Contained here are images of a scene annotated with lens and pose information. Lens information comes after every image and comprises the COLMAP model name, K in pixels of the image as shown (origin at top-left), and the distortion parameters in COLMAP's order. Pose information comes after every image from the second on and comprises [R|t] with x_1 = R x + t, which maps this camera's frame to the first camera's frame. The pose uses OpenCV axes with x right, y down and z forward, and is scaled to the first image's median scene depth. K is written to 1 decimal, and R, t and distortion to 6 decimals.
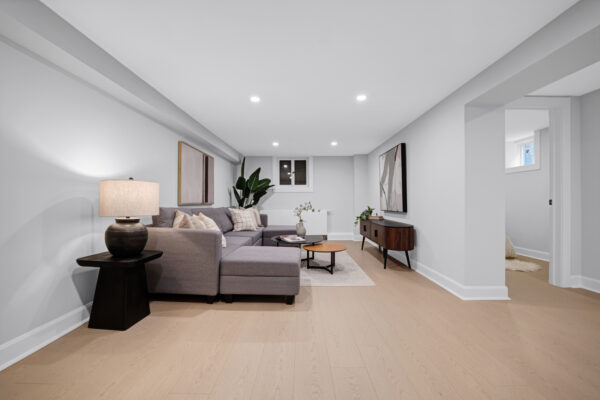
lens RADIAL K [[249.6, 0, 300.4], [0, 249.6, 201.4], [0, 0, 1]] dist [-0.016410, 0.000638]
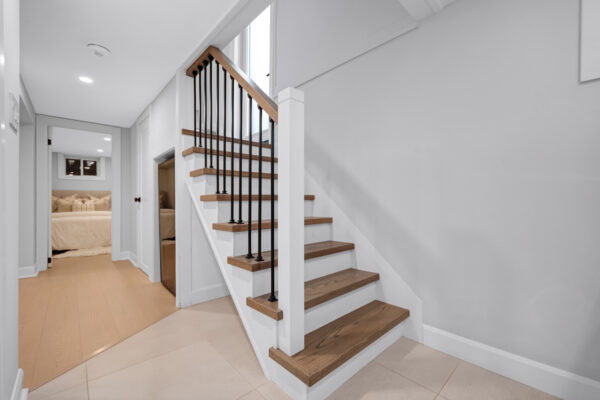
lens RADIAL K [[249.6, 0, 294.2], [0, 249.6, 200.0], [0, 0, 1]] dist [-0.016410, 0.000638]
pose [[0.749134, -0.001353, 0.662417, 0.740089], [-0.002512, 0.999985, 0.004884, -0.009226], [-0.662414, -0.005323, 0.749119, -0.614364]]
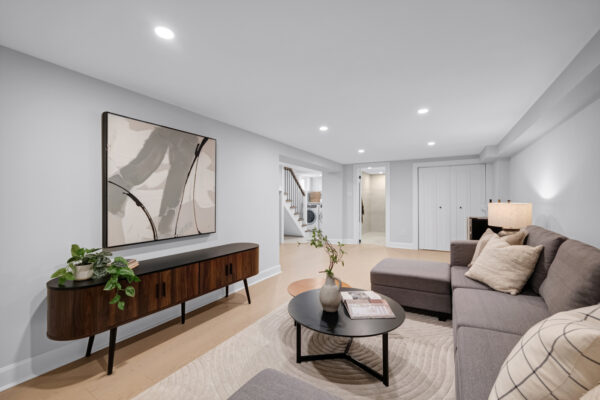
lens RADIAL K [[249.6, 0, 303.8], [0, 249.6, 196.7], [0, 0, 1]] dist [-0.016410, 0.000638]
pose [[-0.865804, 0.011519, 0.500250, -0.217889], [0.001680, 0.999796, -0.020114, -0.054002], [-0.500380, -0.016574, -0.865647, 1.716476]]
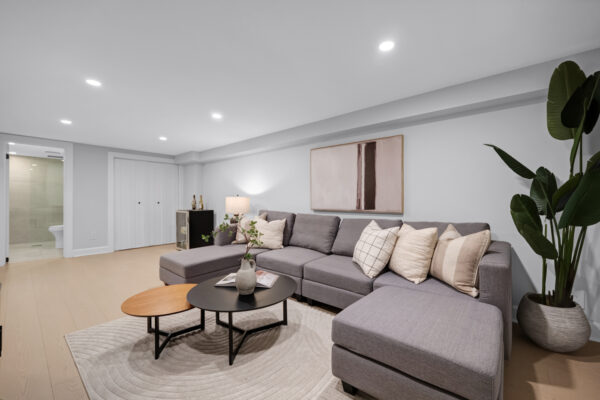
lens RADIAL K [[249.6, 0, 303.6], [0, 249.6, 202.1], [0, 0, 1]] dist [-0.016410, 0.000638]
pose [[-0.642746, 0.007606, -0.766041, 0.347526], [0.004291, 0.999971, 0.006328, -0.027533], [0.766067, 0.000780, -0.642760, 1.674846]]
